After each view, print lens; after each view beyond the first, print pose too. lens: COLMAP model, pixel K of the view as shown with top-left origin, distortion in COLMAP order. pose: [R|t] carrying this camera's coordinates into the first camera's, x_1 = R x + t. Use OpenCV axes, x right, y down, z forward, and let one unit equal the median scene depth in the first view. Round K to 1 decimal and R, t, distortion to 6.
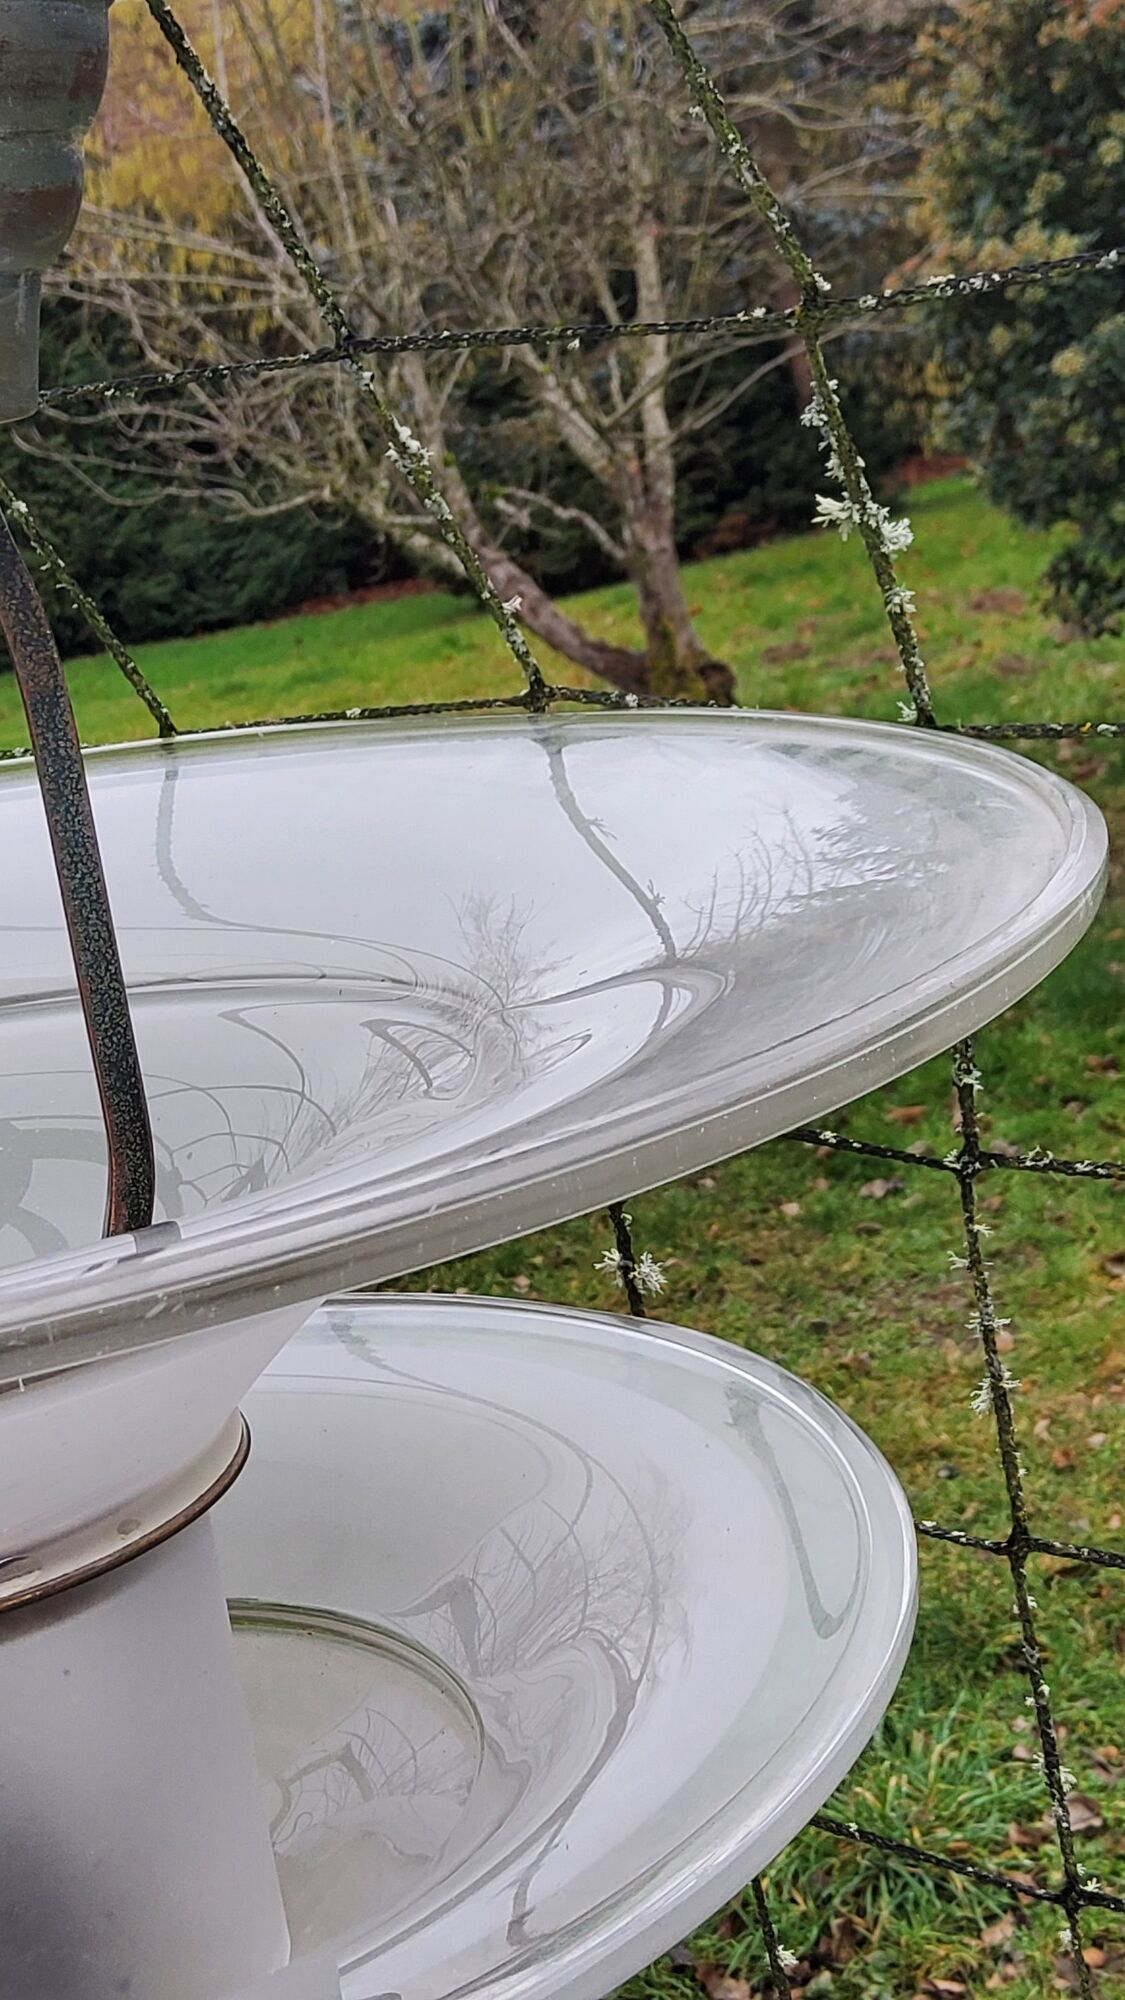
lens RADIAL K [[2569.9, 0, 562.5], [0, 2569.9, 1000.0], [0, 0, 1]] dist [0.101776, -0.318585]
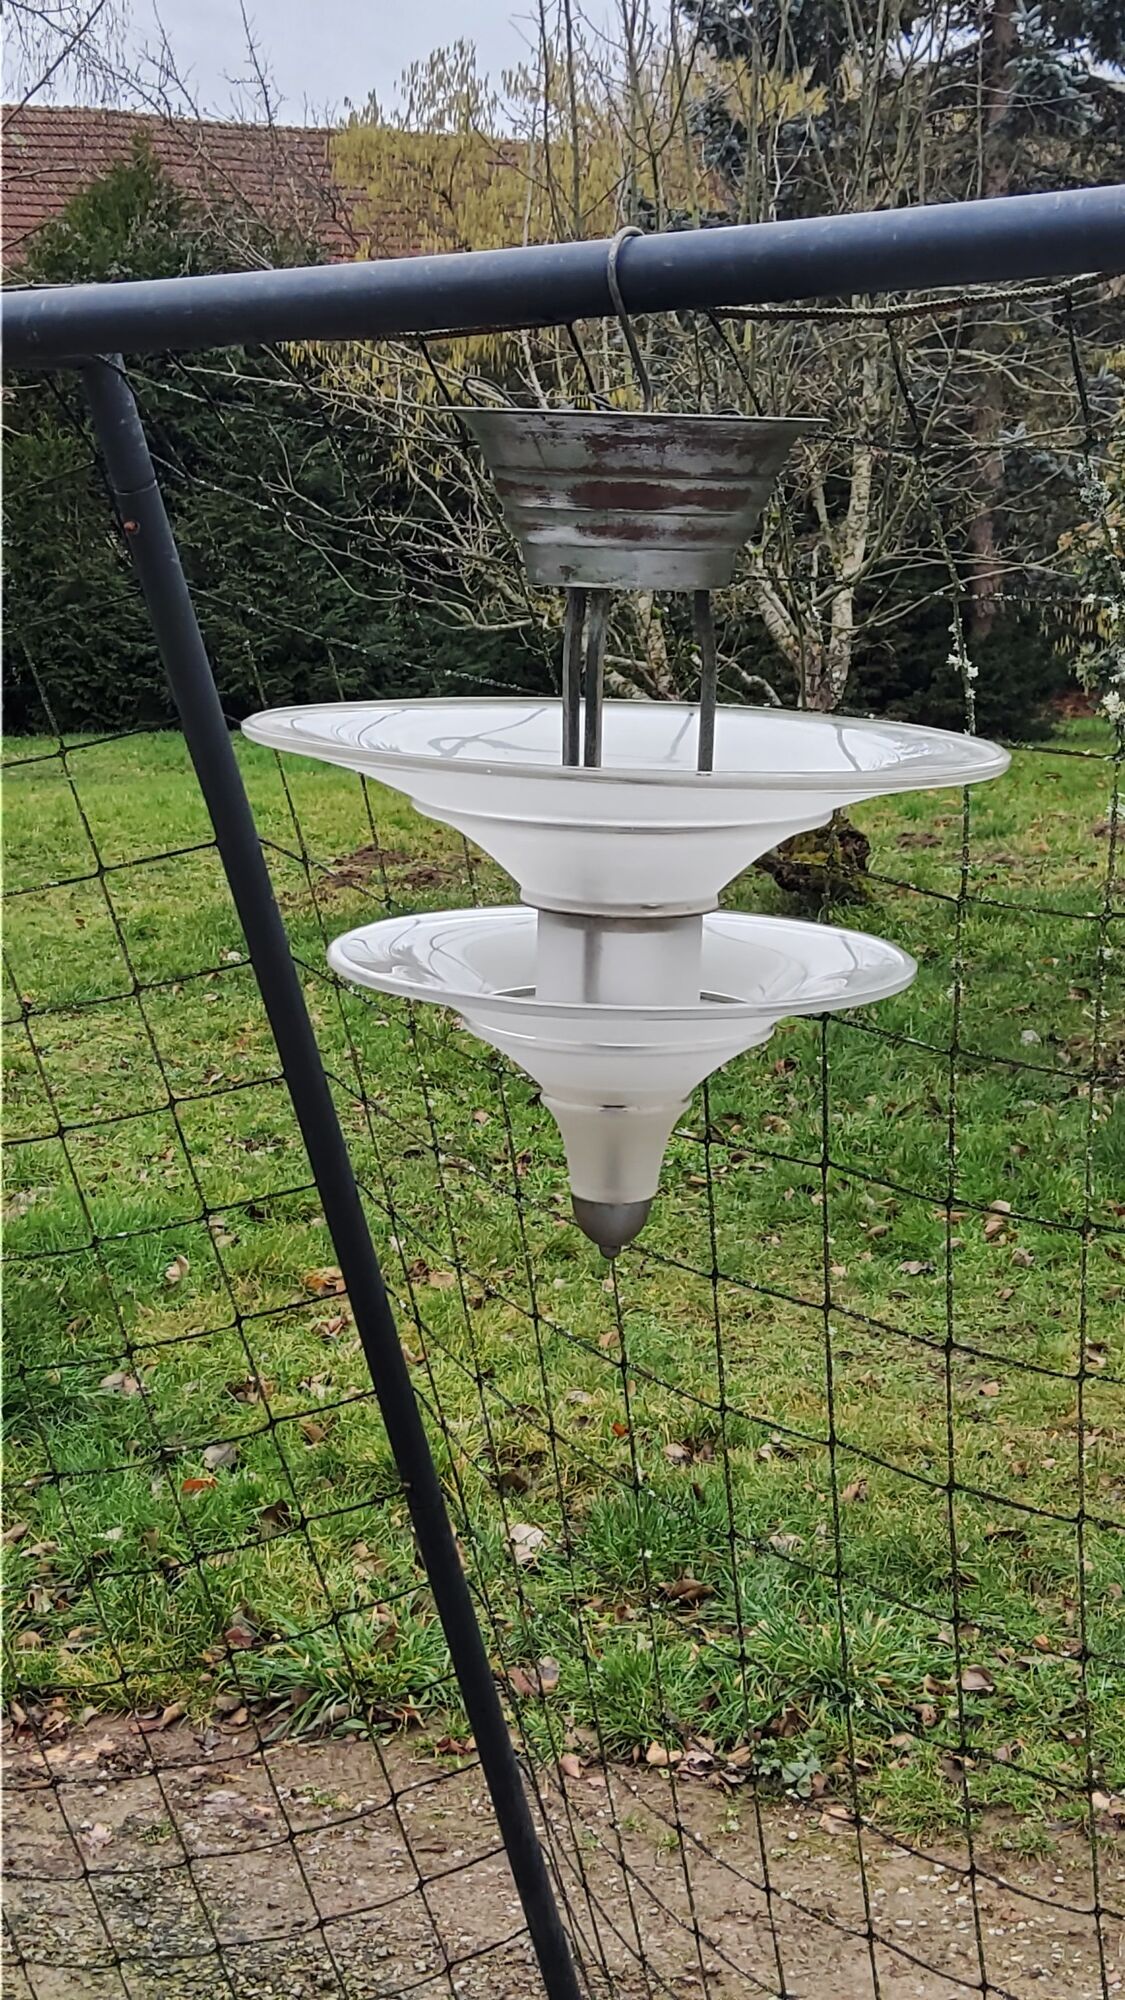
lens RADIAL K [[2569.9, 0, 562.5], [0, 2569.9, 1000.0], [0, 0, 1]] dist [0.101776, -0.318585]
pose [[0.980840, 0.191046, -0.038129, -0.016401], [-0.192952, 0.979672, -0.054878, 0.048724], [0.026869, 0.061184, 0.997765, -0.214652]]
